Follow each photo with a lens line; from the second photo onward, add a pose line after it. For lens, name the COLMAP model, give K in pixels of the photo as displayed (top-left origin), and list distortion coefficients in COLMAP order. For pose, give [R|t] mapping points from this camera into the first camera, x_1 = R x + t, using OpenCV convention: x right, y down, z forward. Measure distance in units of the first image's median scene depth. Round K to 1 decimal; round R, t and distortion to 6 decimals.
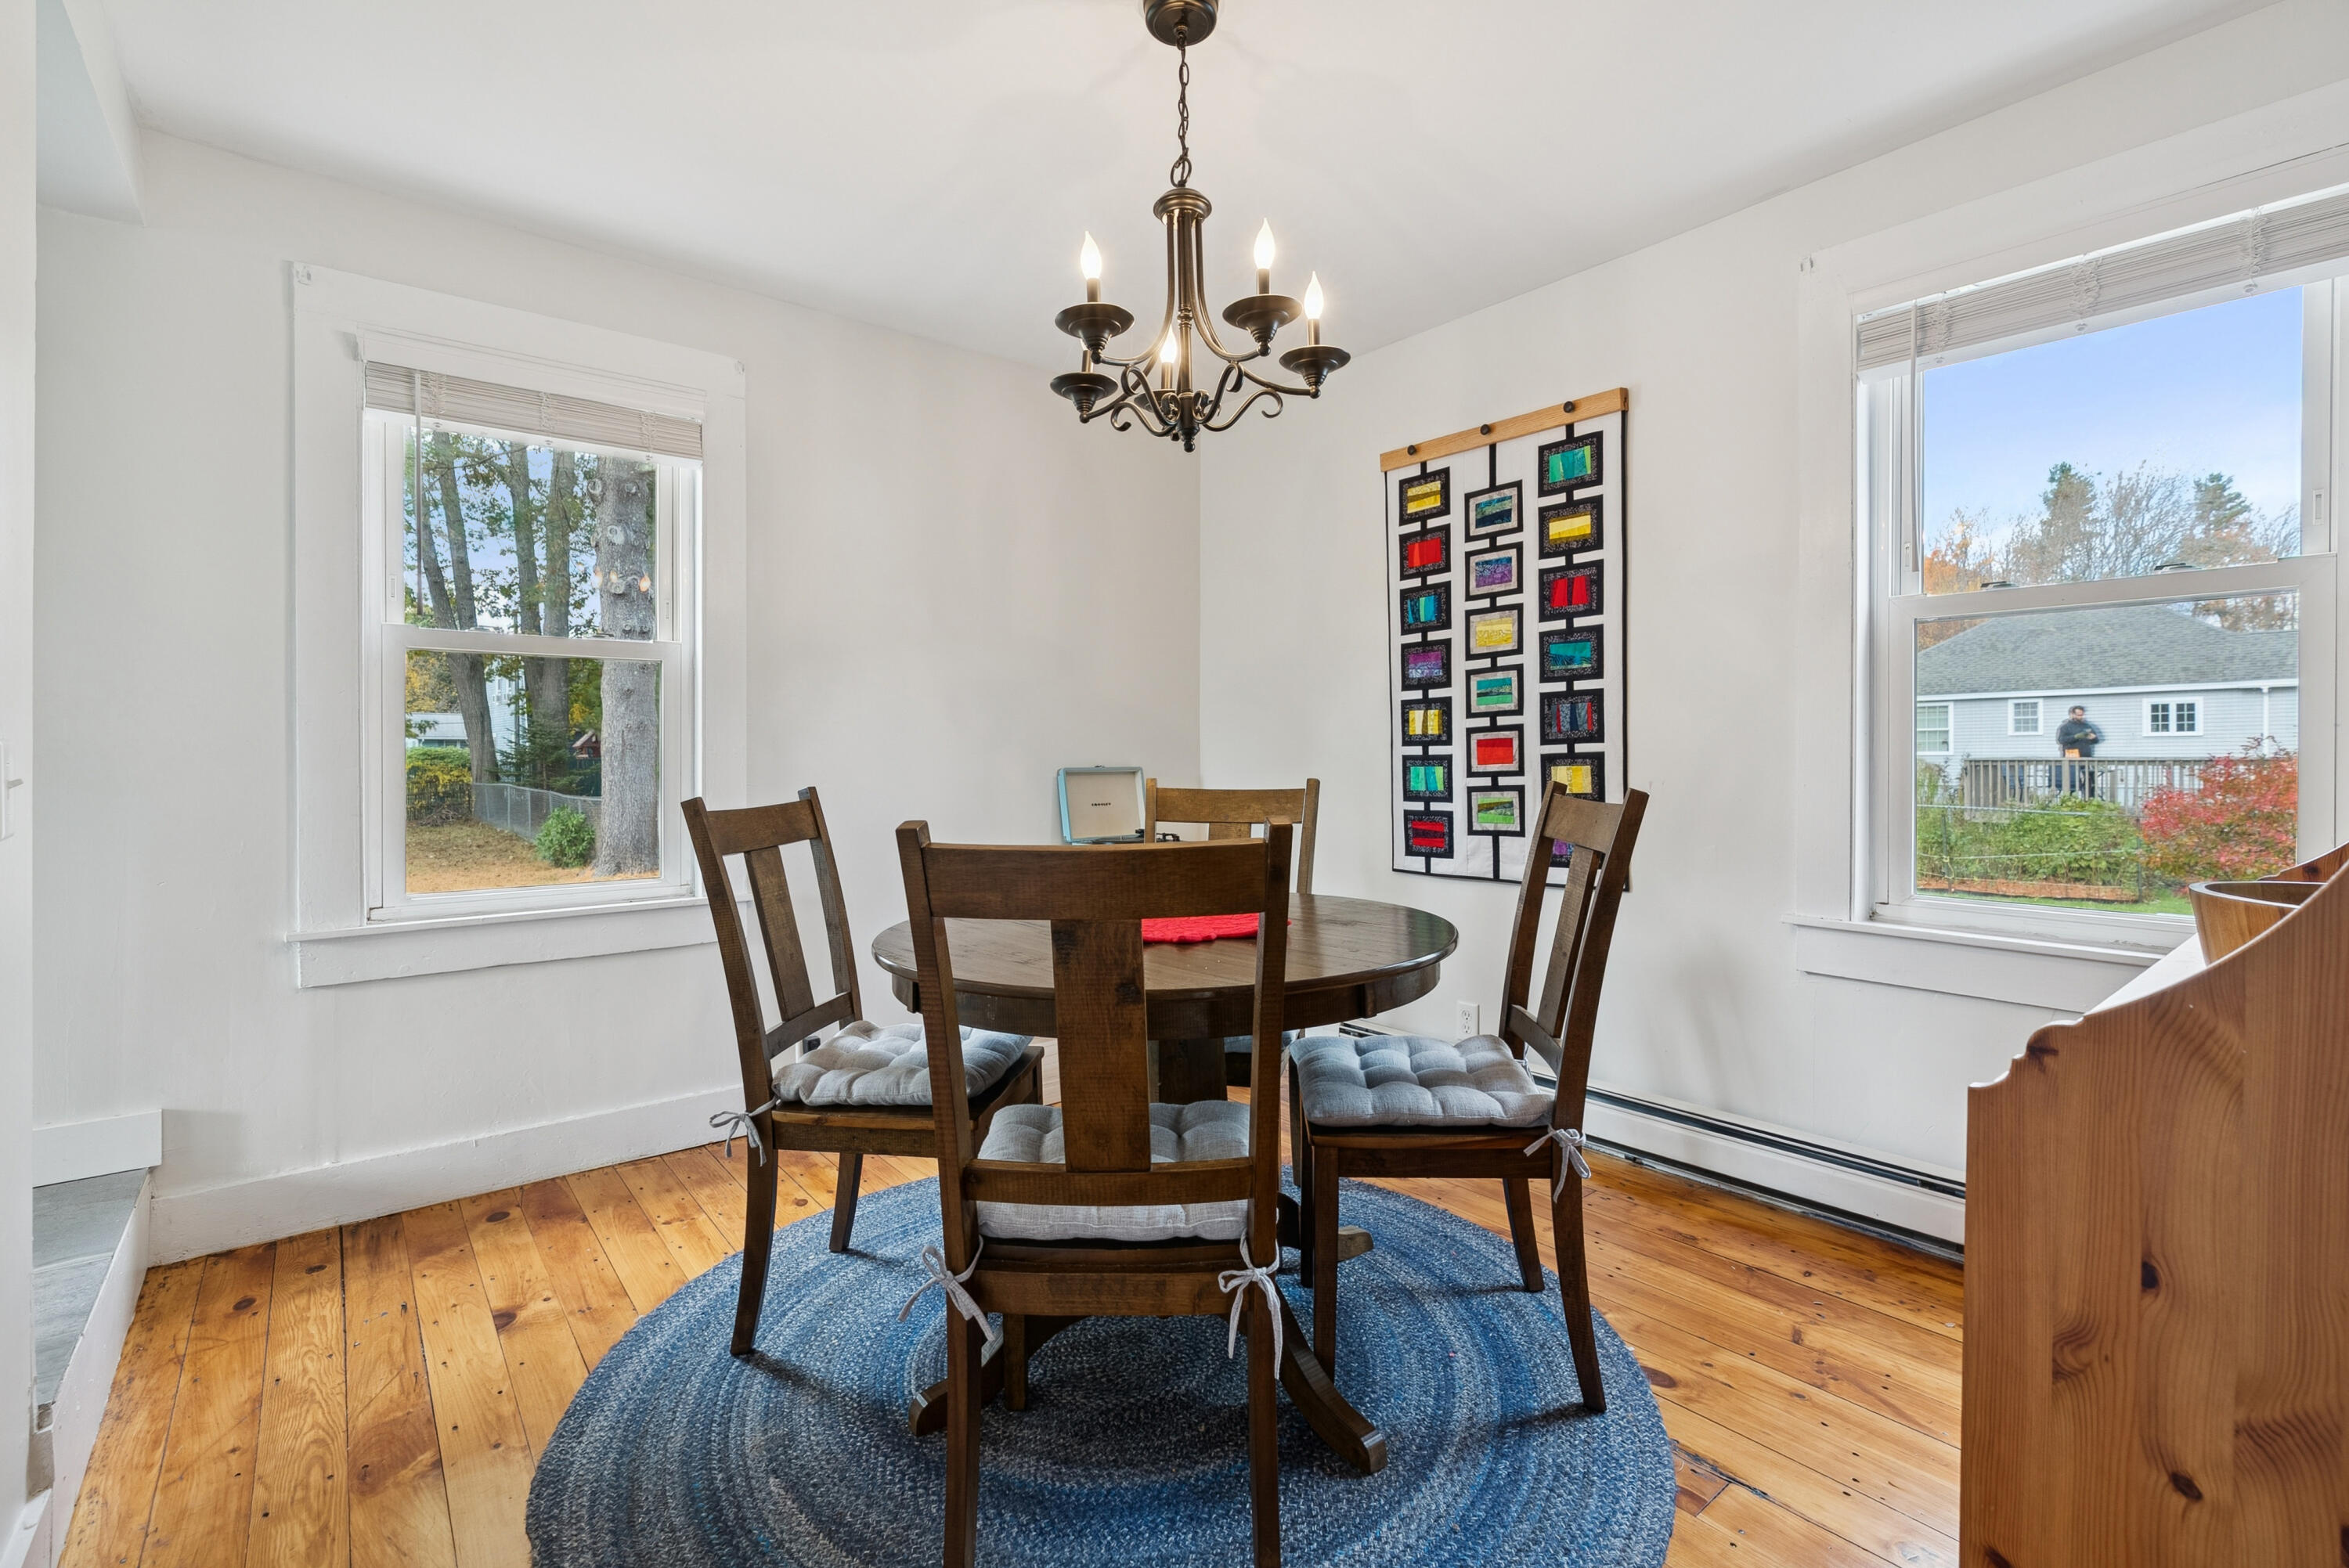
lens RADIAL K [[1062.6, 0, 1173.2], [0, 1062.6, 761.6], [0, 0, 1]] dist [-0.011929, 0.001652]
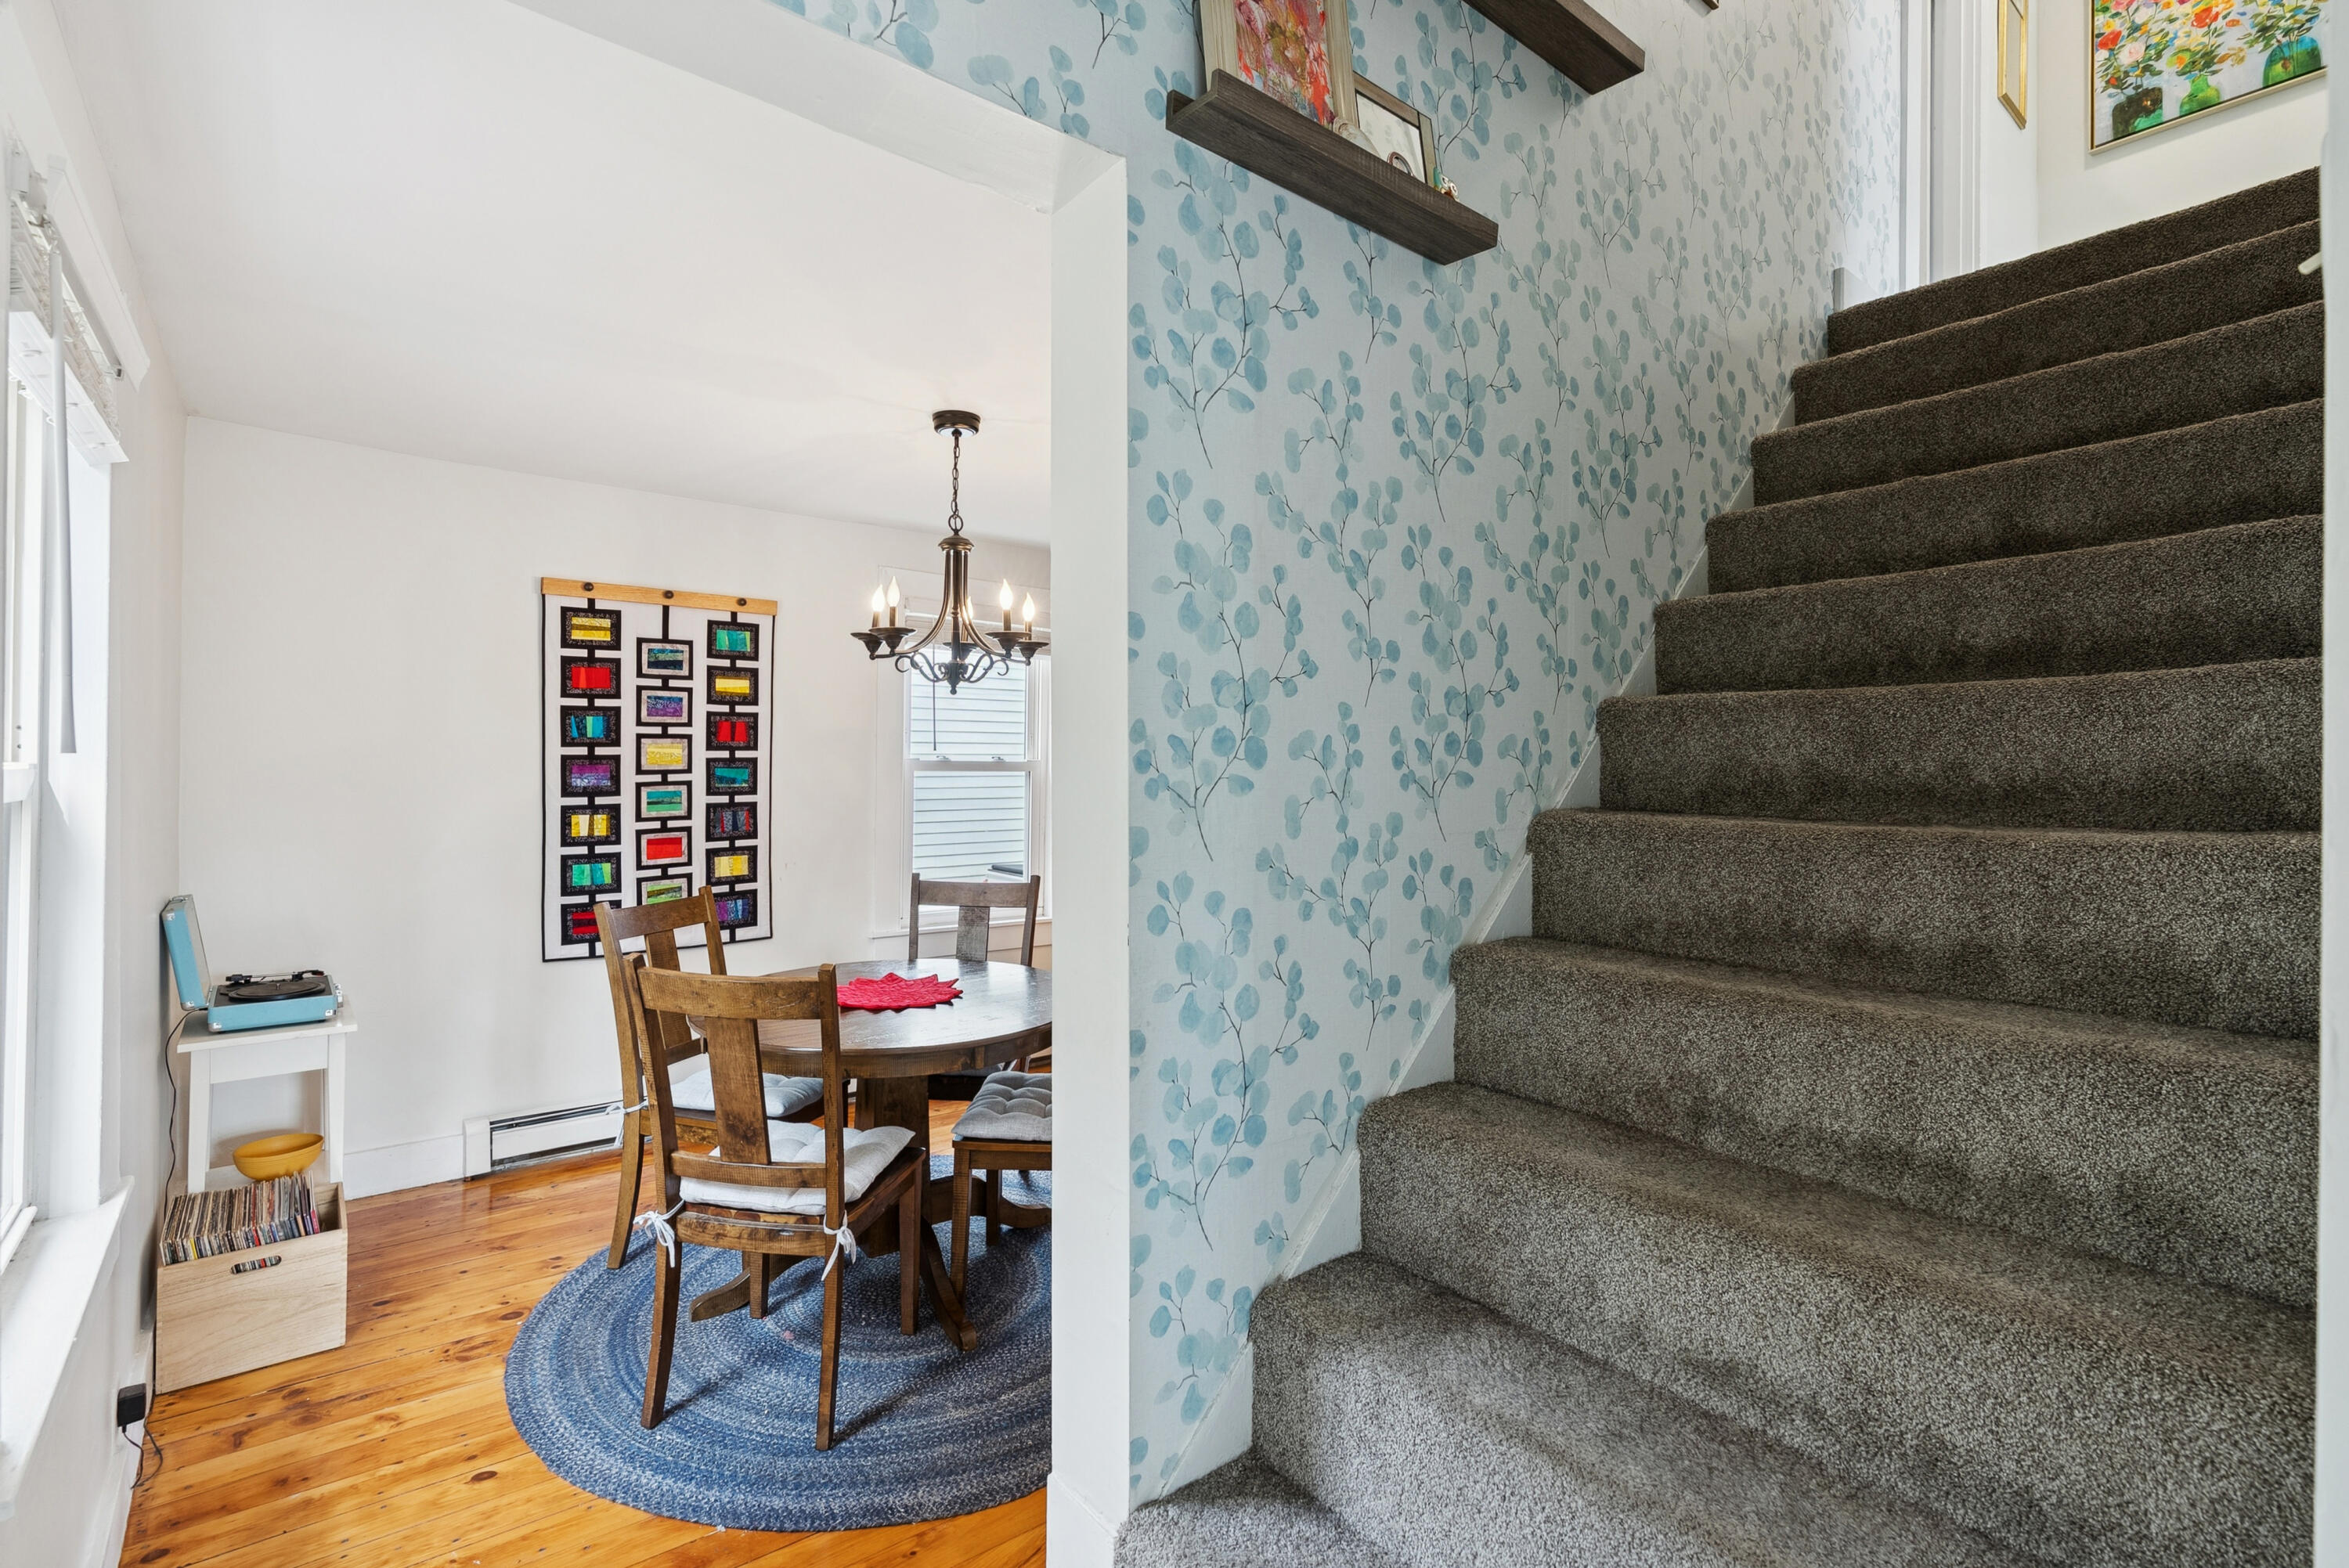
lens RADIAL K [[1062.6, 0, 1169.3], [0, 1062.6, 776.8], [0, 0, 1]] dist [-0.011929, 0.001652]
pose [[0.007520, -0.007190, 0.999946, -0.956492], [-0.002020, 0.999972, 0.007205, -0.105050], [-0.999970, -0.002075, 0.007505, 0.389072]]
